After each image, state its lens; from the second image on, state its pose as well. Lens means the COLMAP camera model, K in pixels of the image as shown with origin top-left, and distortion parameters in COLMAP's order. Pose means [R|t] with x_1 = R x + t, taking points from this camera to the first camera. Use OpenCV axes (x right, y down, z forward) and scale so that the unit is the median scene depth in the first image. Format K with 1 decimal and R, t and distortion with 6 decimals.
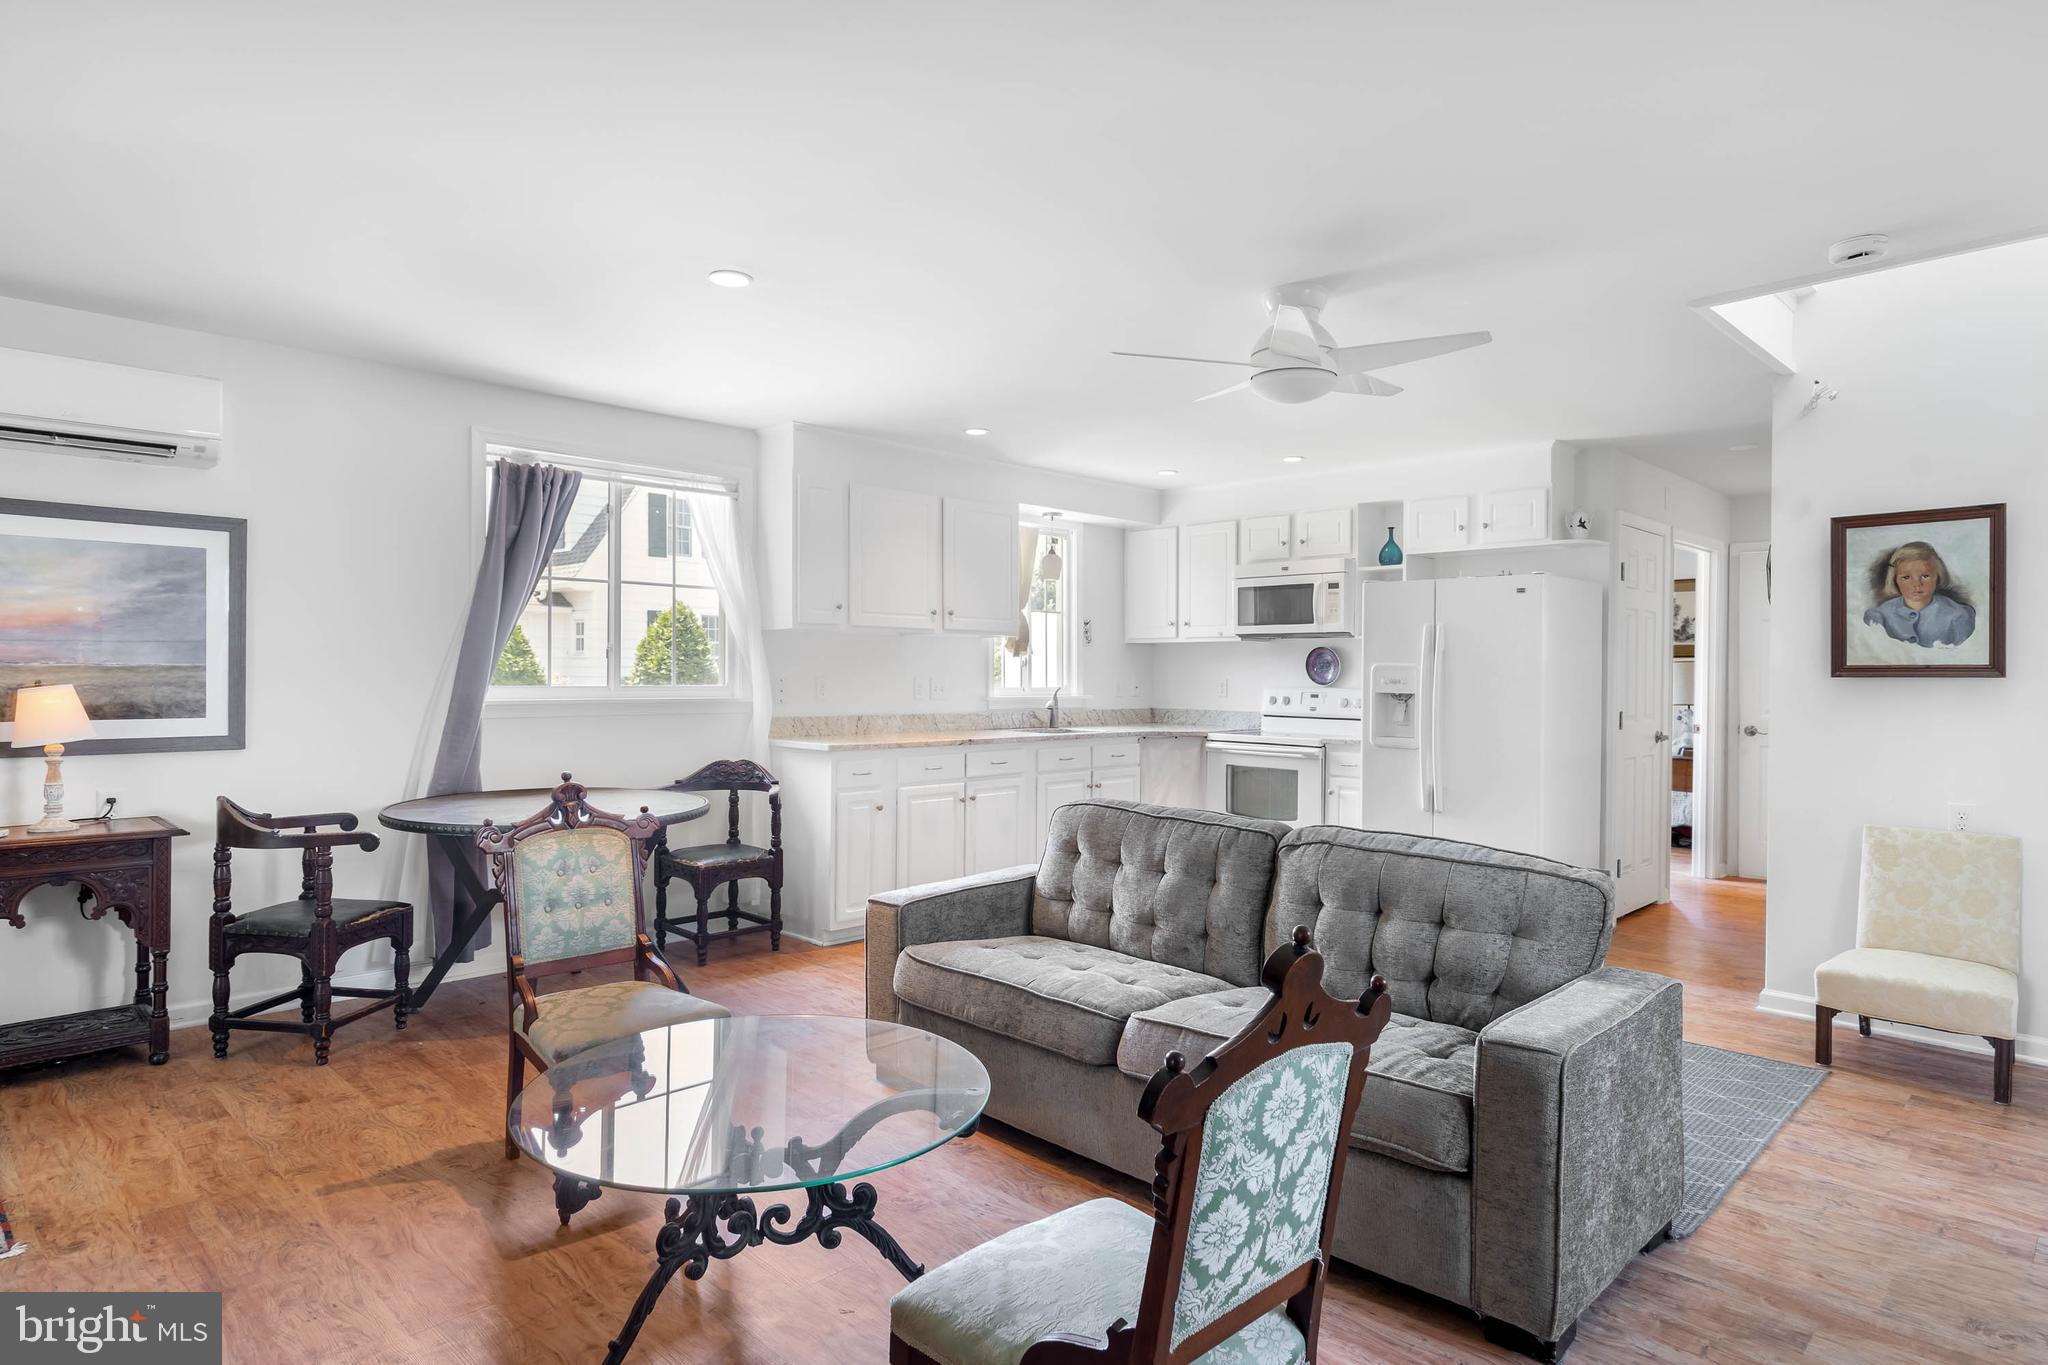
lens RADIAL K [[1108.0, 0, 1027.1], [0, 1108.0, 682.7], [0, 0, 1]] dist [-0.002496, 0.000127]
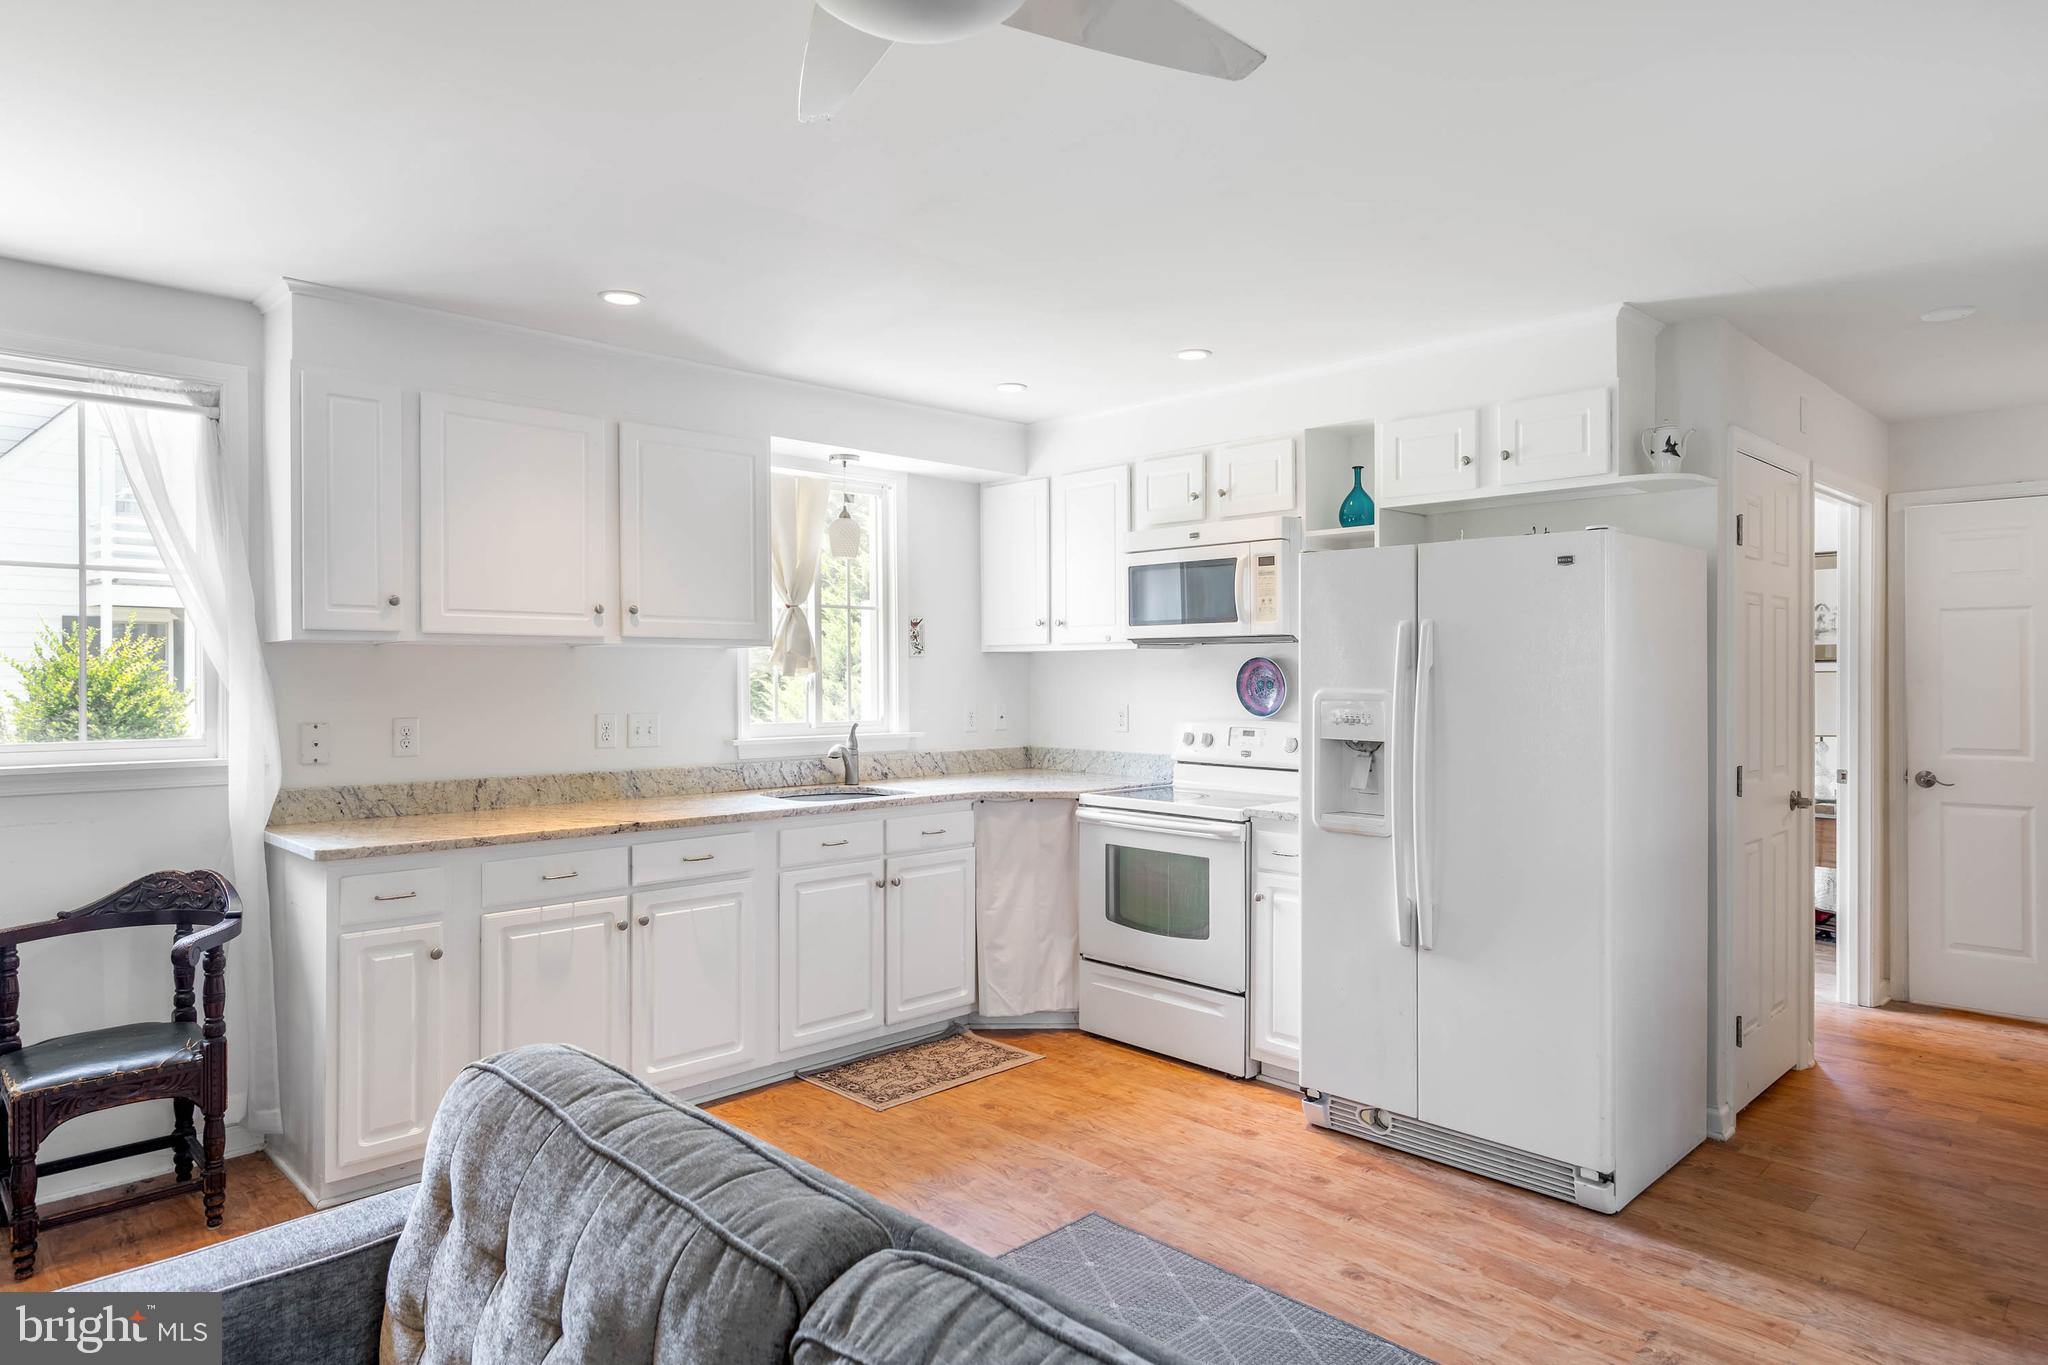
lens RADIAL K [[1217.0, 0, 1020.5], [0, 1217.0, 675.7], [0, 0, 1]] dist [0.003628, -0.002542]
pose [[0.999924, -0.008609, -0.008776, 0.142473], [0.008539, 0.999932, -0.007990, -0.018300], [0.008845, 0.007915, 0.999930, 0.310632]]
